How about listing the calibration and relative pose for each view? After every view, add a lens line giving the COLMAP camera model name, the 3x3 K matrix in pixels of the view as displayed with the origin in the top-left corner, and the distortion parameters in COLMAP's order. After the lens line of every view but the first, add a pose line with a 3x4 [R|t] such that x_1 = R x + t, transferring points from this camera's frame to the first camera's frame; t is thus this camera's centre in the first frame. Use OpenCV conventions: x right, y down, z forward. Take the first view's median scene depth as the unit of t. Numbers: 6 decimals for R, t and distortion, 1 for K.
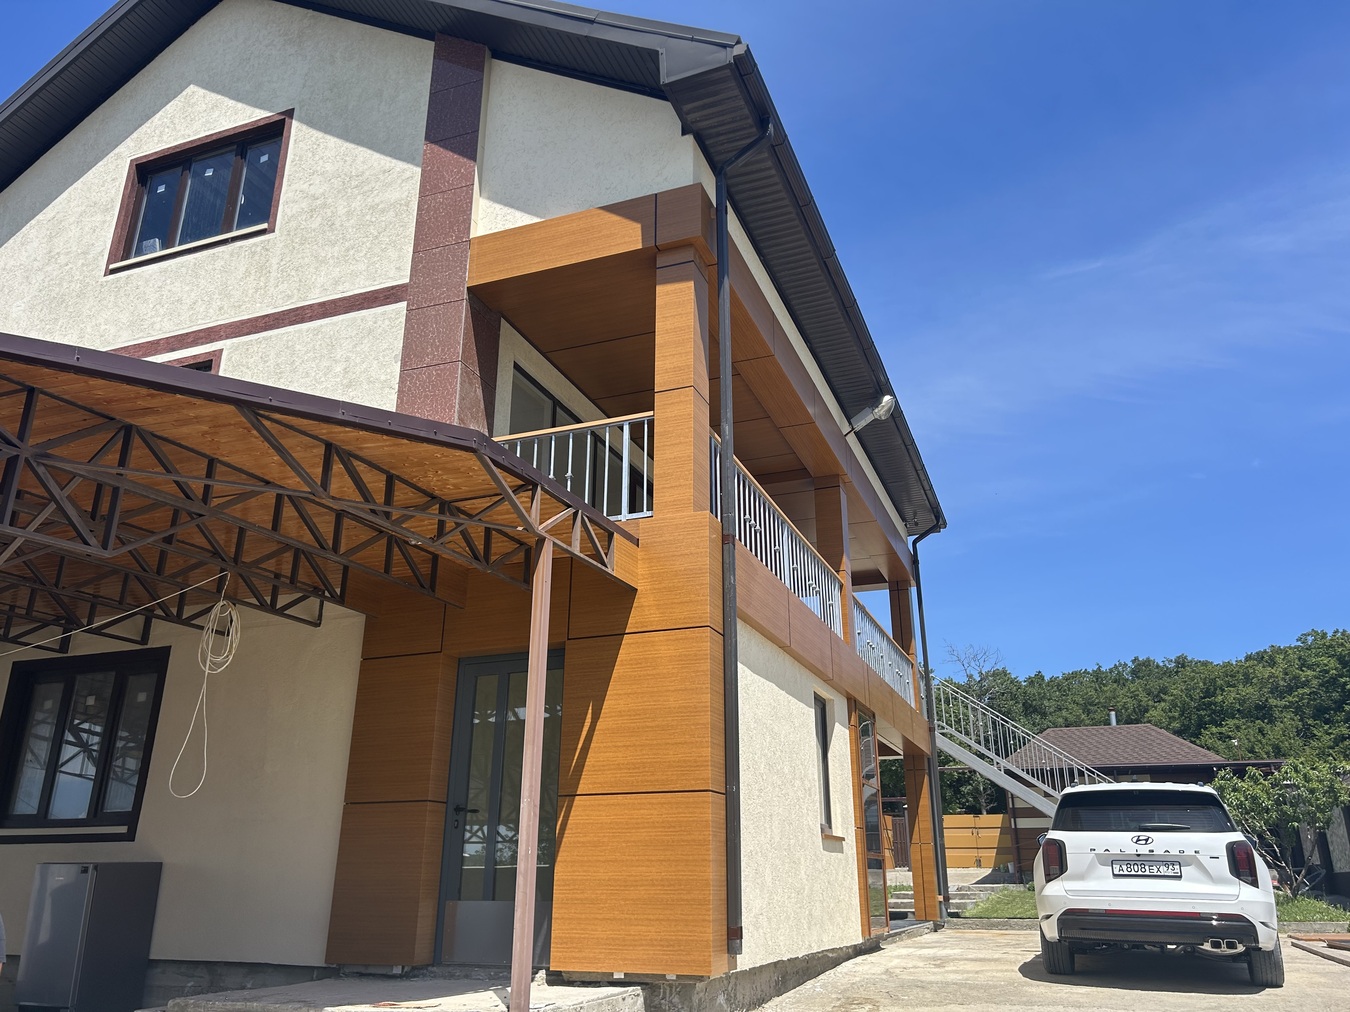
lens RADIAL K [[1008.5, 0, 675.0], [0, 1008.5, 506.0], [0, 0, 1]] dist [0.053593, -0.066890]
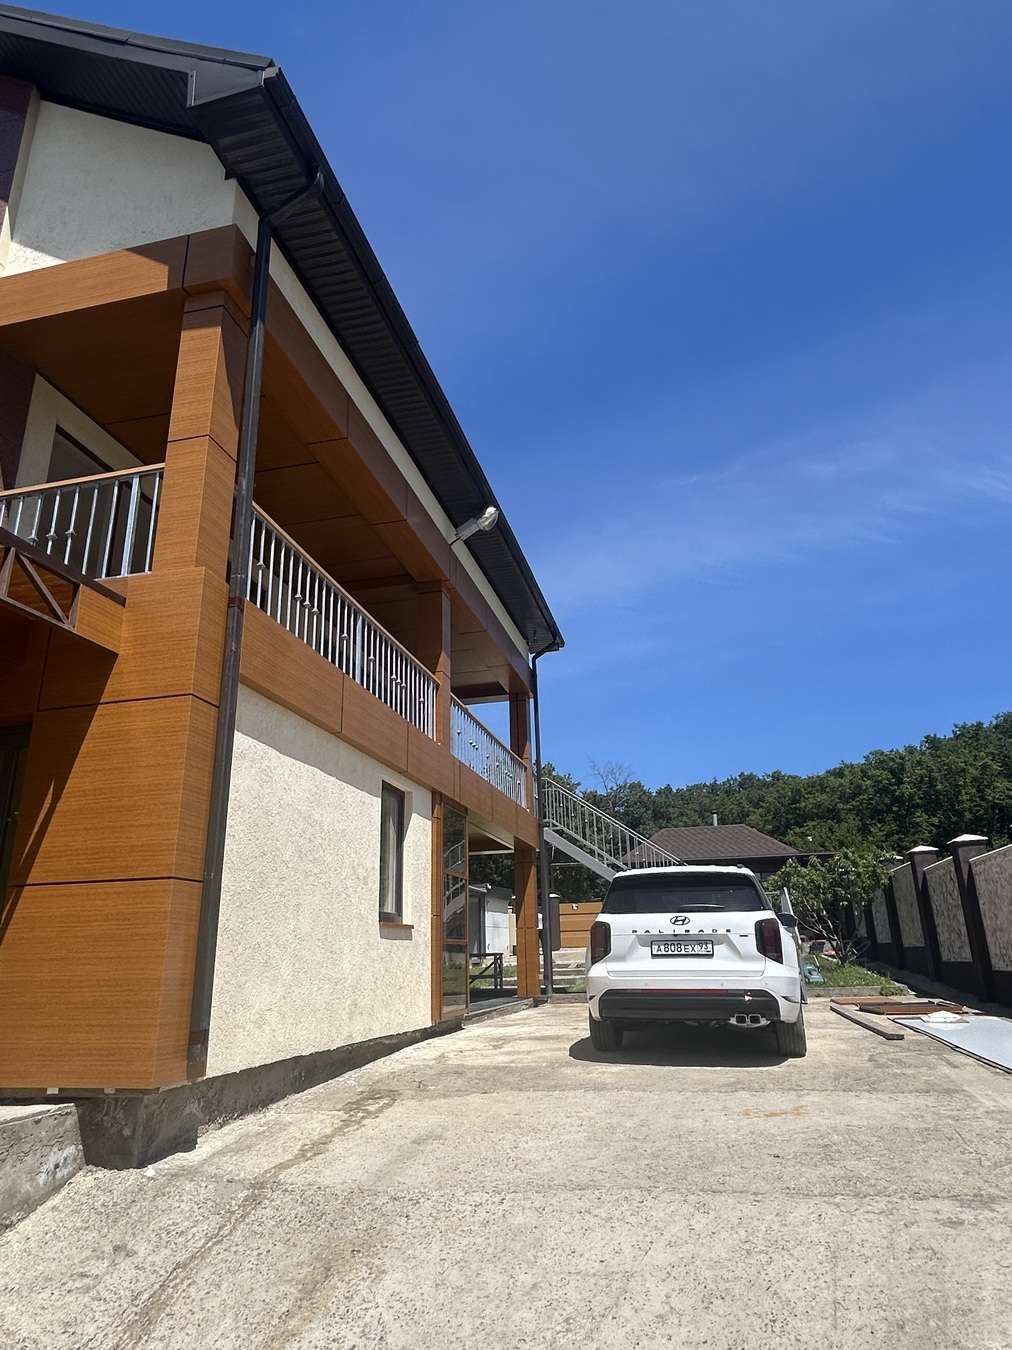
lens RADIAL K [[849.1, 0, 506.0], [0, 849.1, 675.0], [0, 0, 1]] dist [-0.007670, -0.002203]
pose [[0.990092, 0.018010, 0.139261, 0.159795], [-0.021925, 0.999405, 0.026633, 0.061030], [-0.138698, -0.029422, 0.989898, 0.183820]]
